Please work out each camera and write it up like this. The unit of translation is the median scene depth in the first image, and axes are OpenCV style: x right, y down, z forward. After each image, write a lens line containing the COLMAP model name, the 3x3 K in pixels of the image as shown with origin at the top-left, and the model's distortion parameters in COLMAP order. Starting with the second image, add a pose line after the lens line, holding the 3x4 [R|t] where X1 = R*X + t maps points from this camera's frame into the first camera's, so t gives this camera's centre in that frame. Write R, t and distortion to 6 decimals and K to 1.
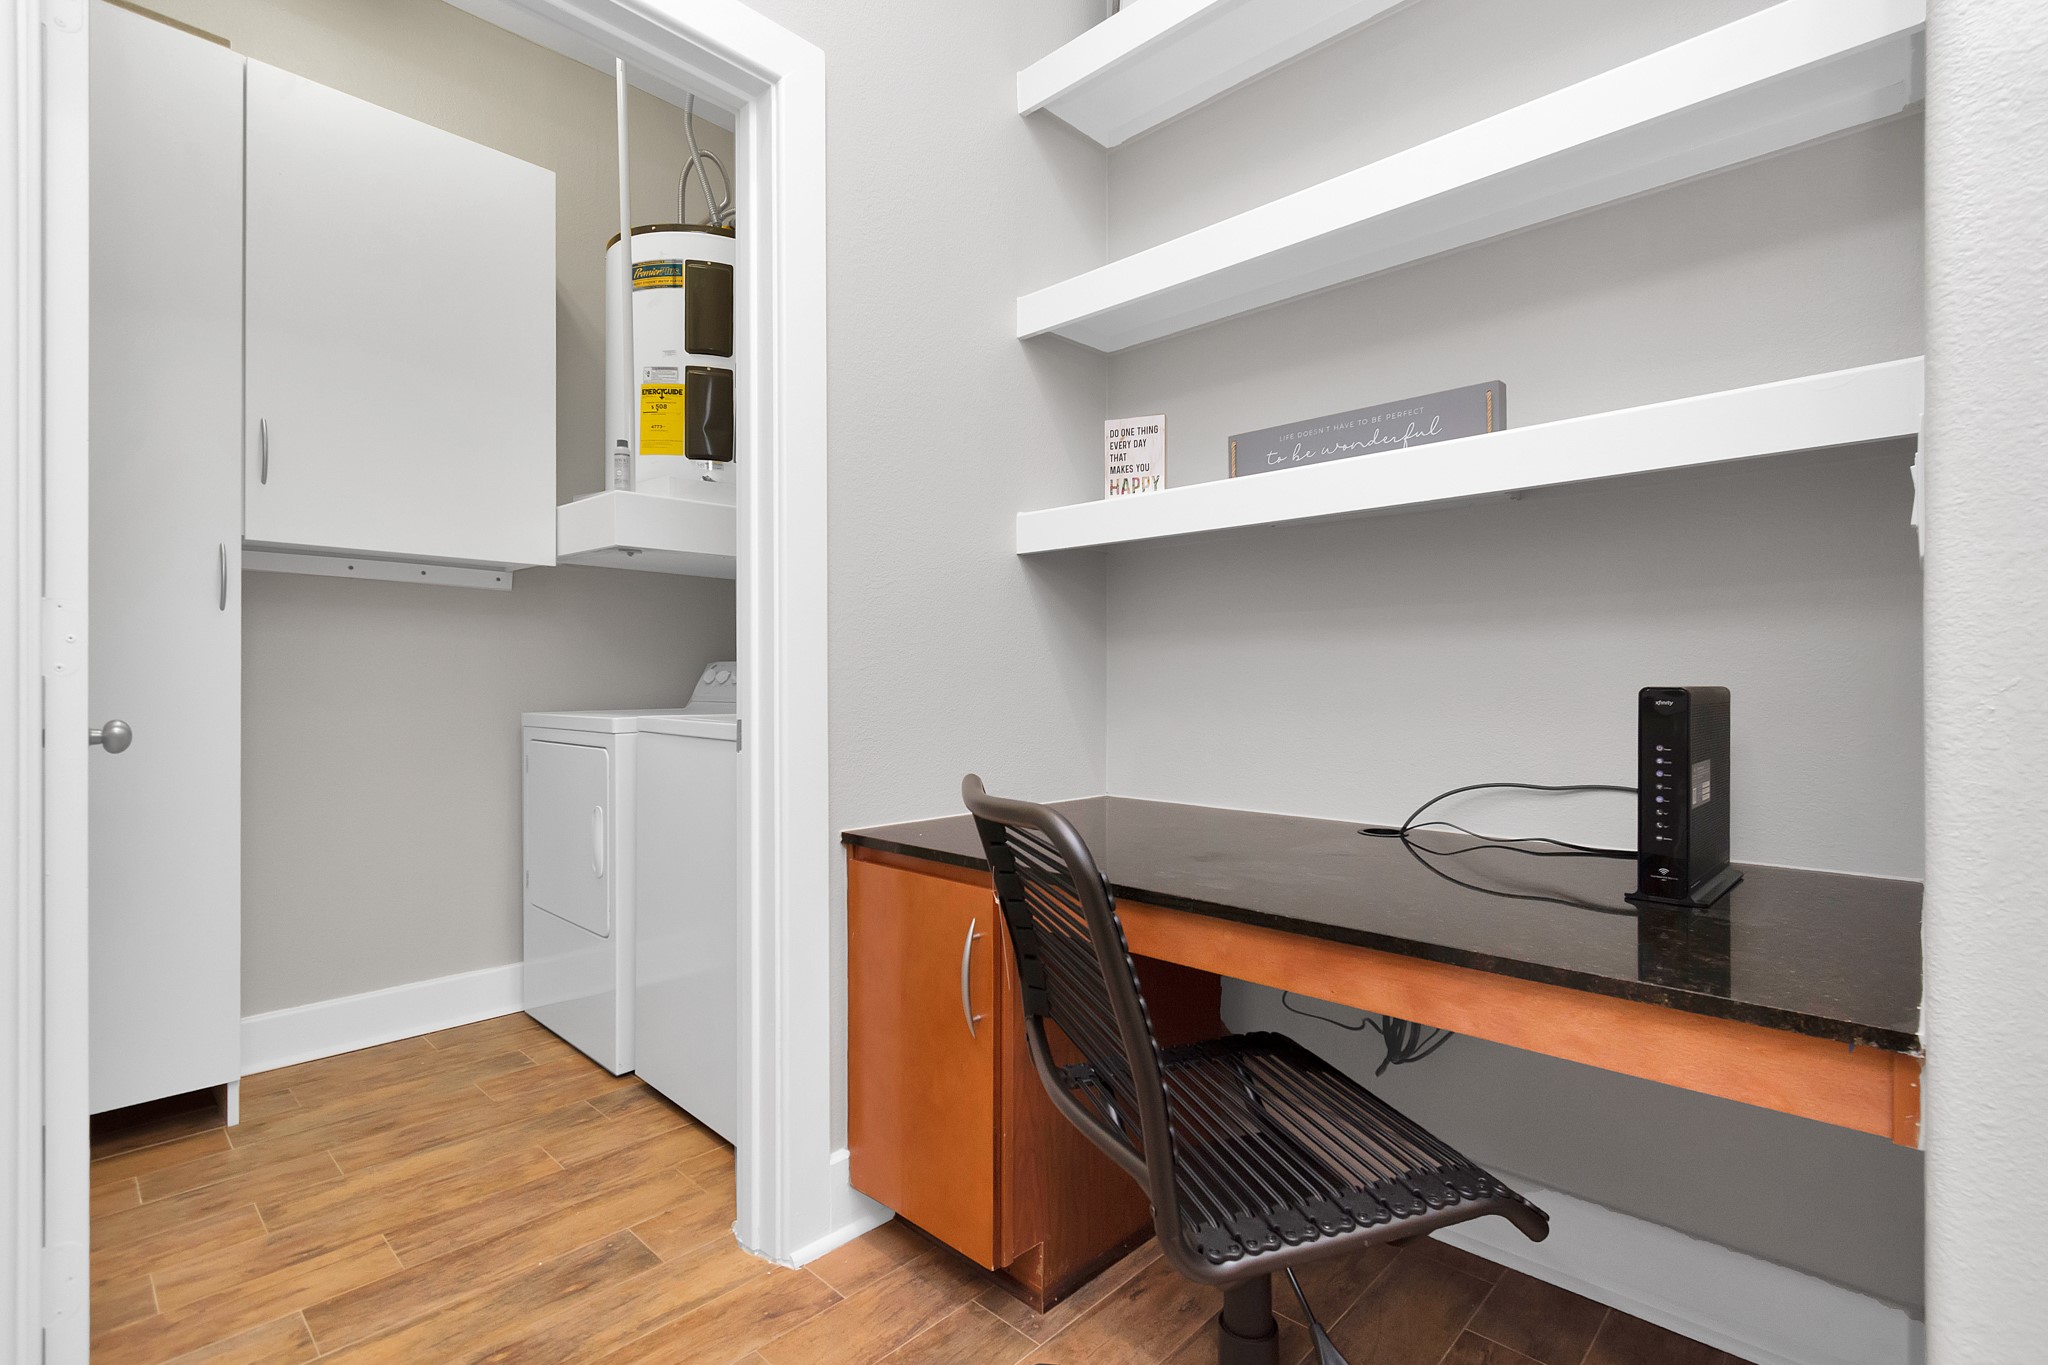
lens RADIAL K [[911.3, 0, 1024.7], [0, 911.3, 692.4], [0, 0, 1]] dist [0.000445, -0.000151]
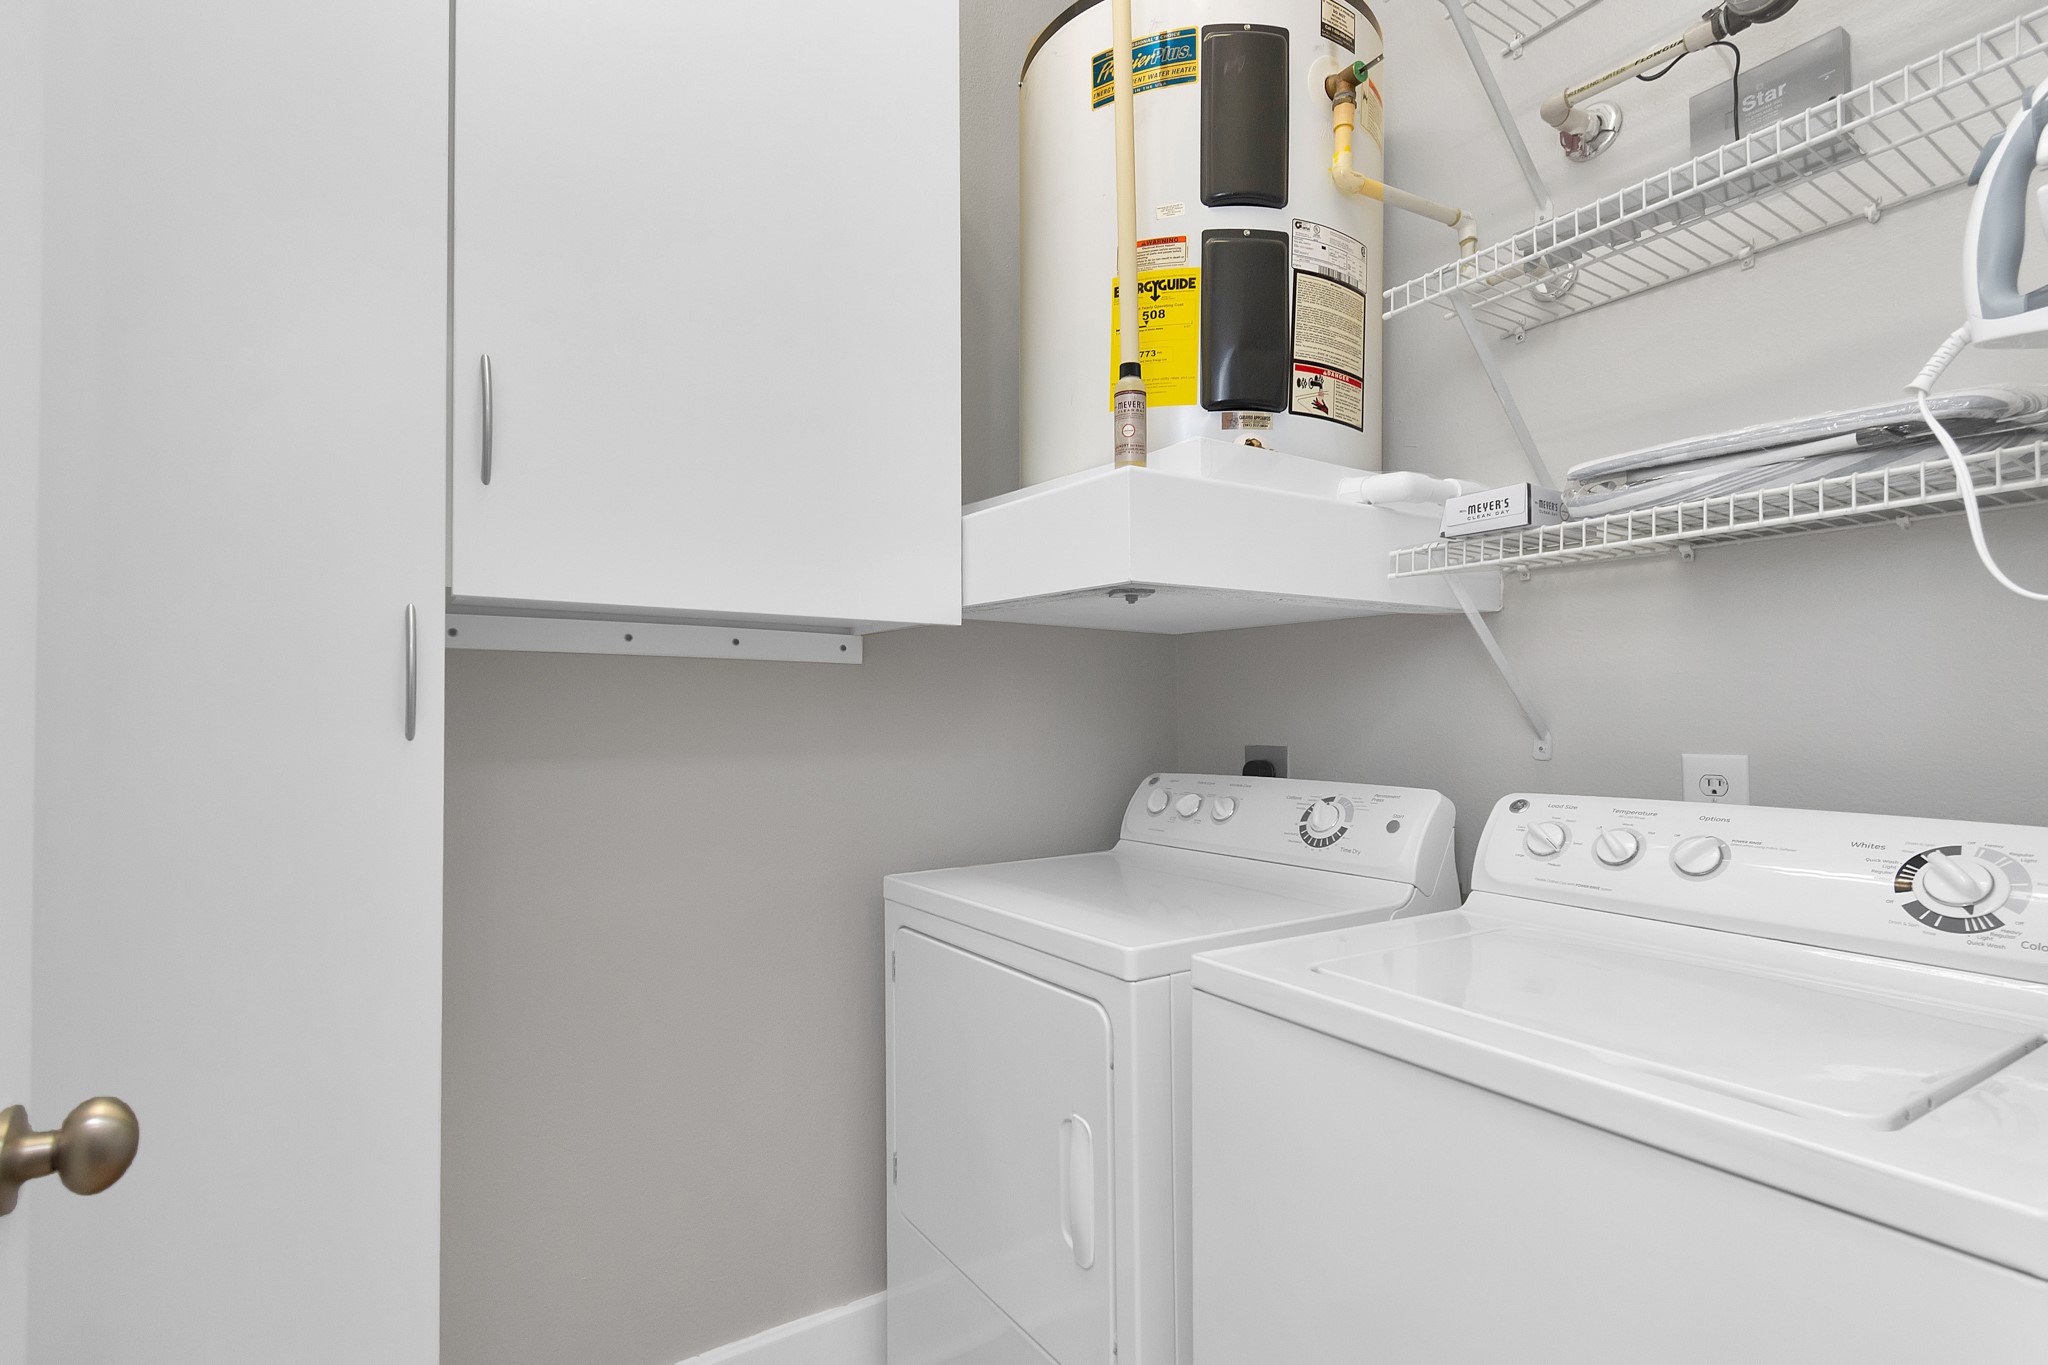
lens RADIAL K [[945.3, 0, 1023.1], [0, 945.3, 721.7], [0, 0, 1]] dist [0.000257, -0.000230]
pose [[0.975705, -0.003751, -0.219056, -0.354879], [0.001510, 0.999945, -0.010398, -0.075110], [0.219083, 0.009814, 0.975657, 0.458279]]
